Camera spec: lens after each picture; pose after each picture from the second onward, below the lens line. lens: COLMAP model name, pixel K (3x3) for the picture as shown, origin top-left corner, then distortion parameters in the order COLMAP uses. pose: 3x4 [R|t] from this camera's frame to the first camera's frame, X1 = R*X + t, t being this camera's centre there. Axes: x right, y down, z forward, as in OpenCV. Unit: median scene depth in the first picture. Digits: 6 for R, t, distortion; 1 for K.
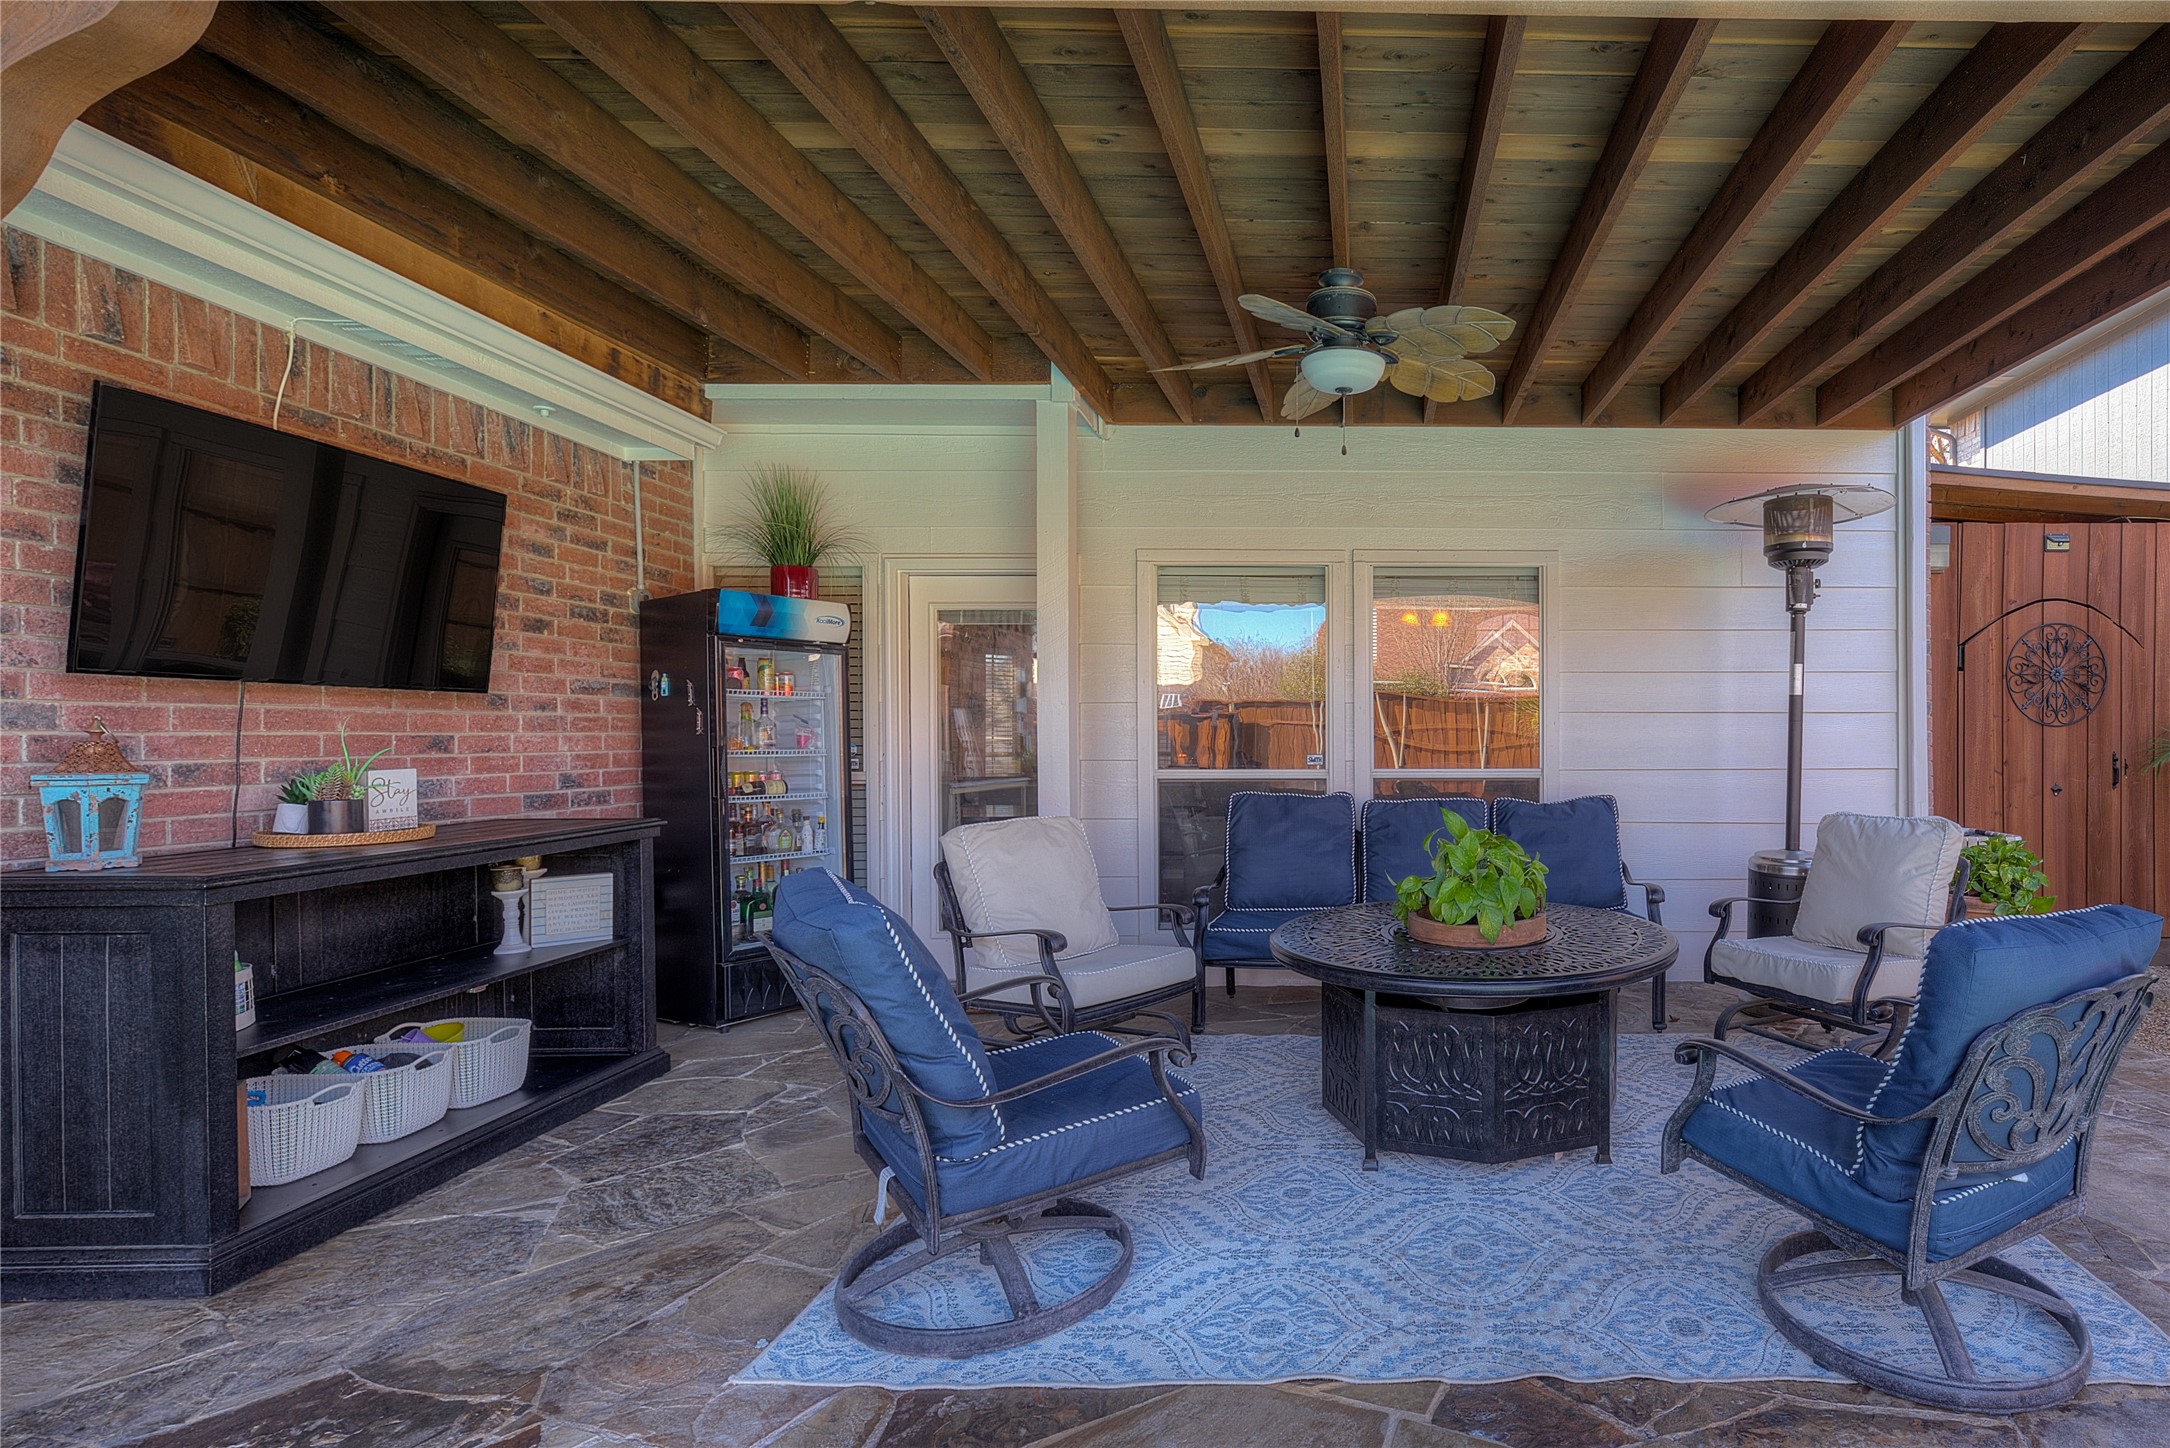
lens RADIAL K [[1116.1, 0, 1388.4], [0, 1116.1, 735.1], [0, 0, 1]] dist [-0.001161, 0.000370]
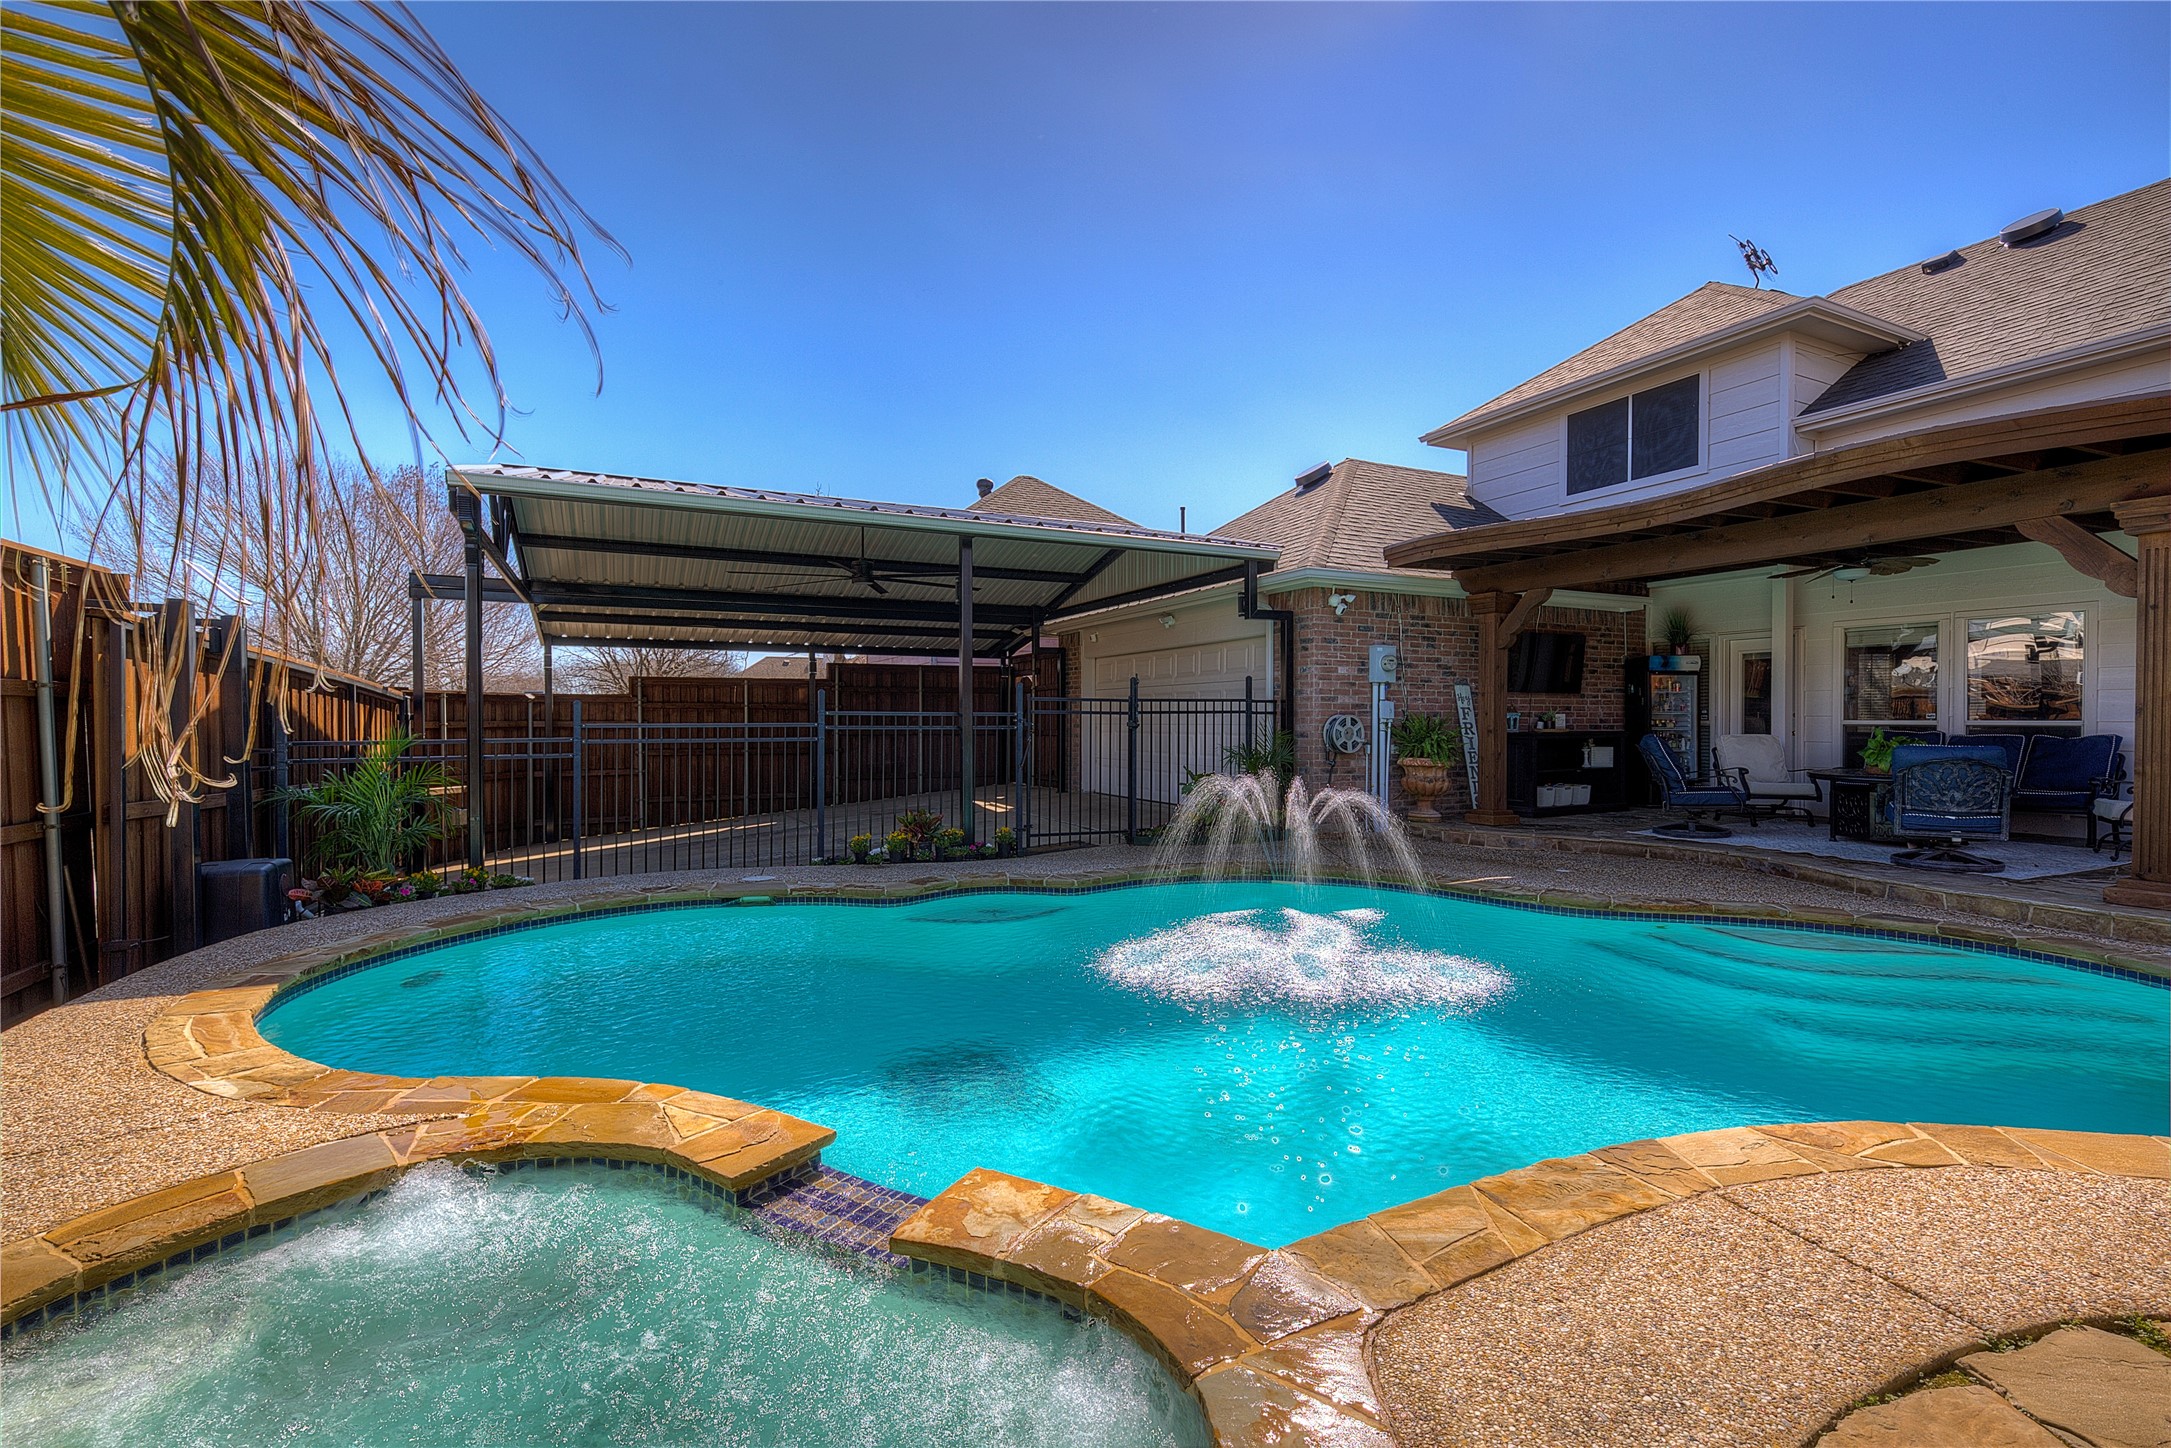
lens RADIAL K [[993.9, 0, 1085.5], [0, 993.9, 724.0], [0, 0, 1]] dist [0.004410, 0.001224]
pose [[0.427996, 0.006767, -0.903755, 1.181533], [0.000246, 0.999971, 0.007603, 0.029336], [0.903781, -0.003476, 0.427982, -1.523527]]
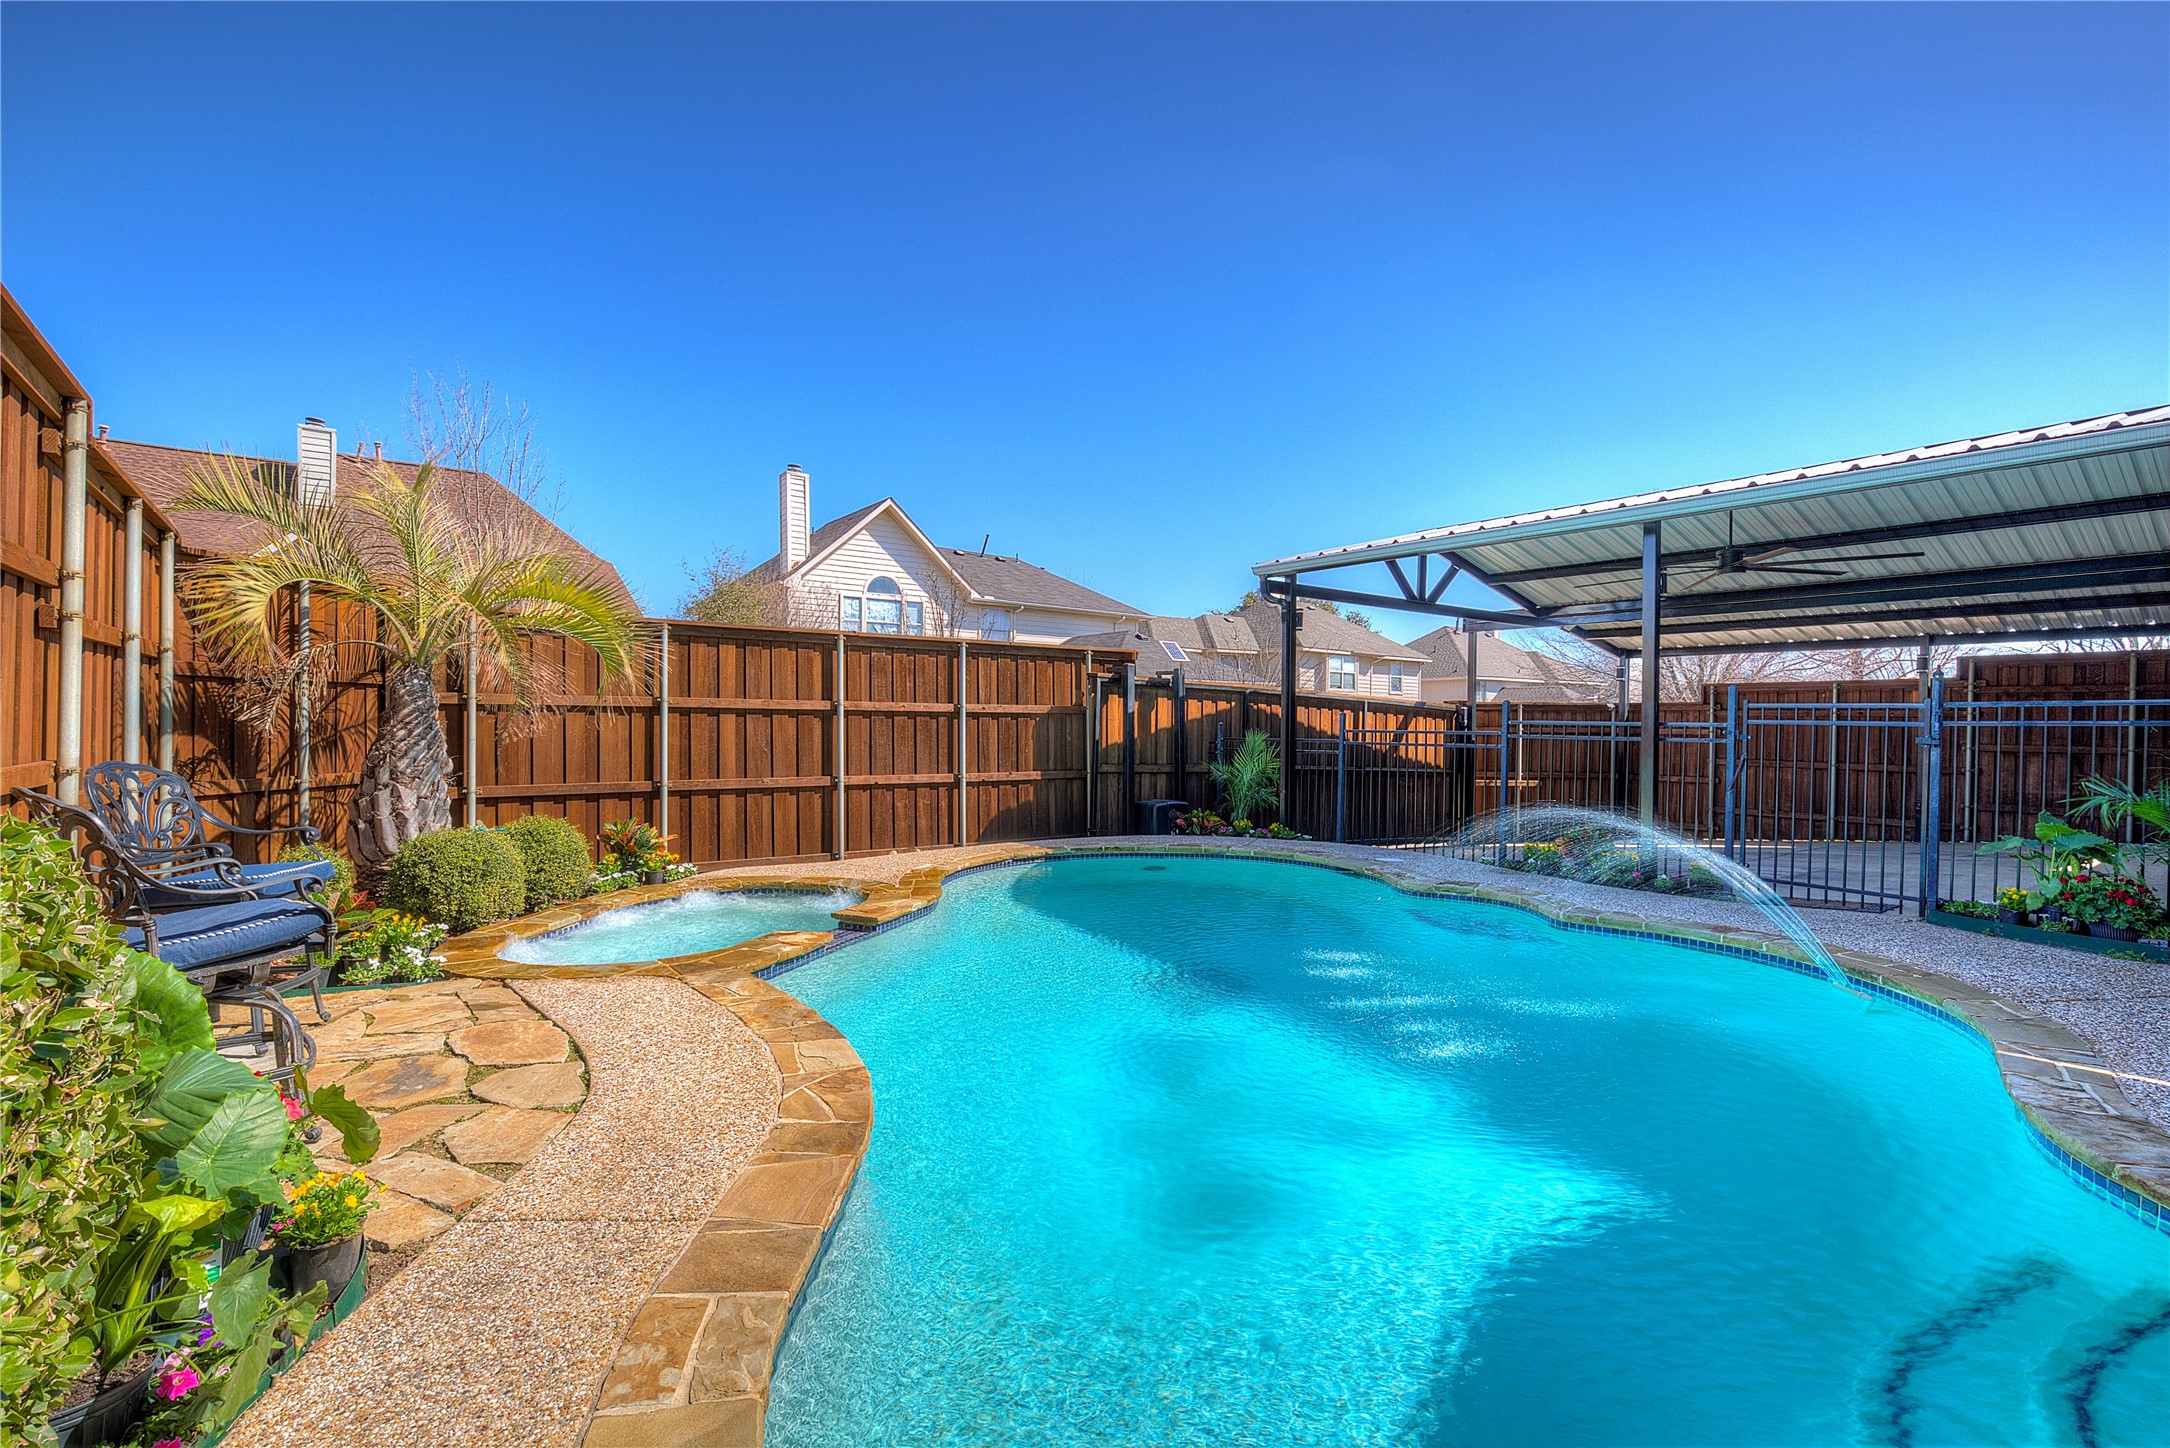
lens RADIAL K [[986.4, 0, 1085.0], [0, 986.4, 724.0], [0, 0, 1]] dist [-0.017497, 0.000026]
pose [[-0.814099, -0.000571, -0.580726, 1.082491], [-0.005048, 0.999969, 0.006092, 0.018132], [0.580704, 0.007891, -0.814076, 0.010319]]
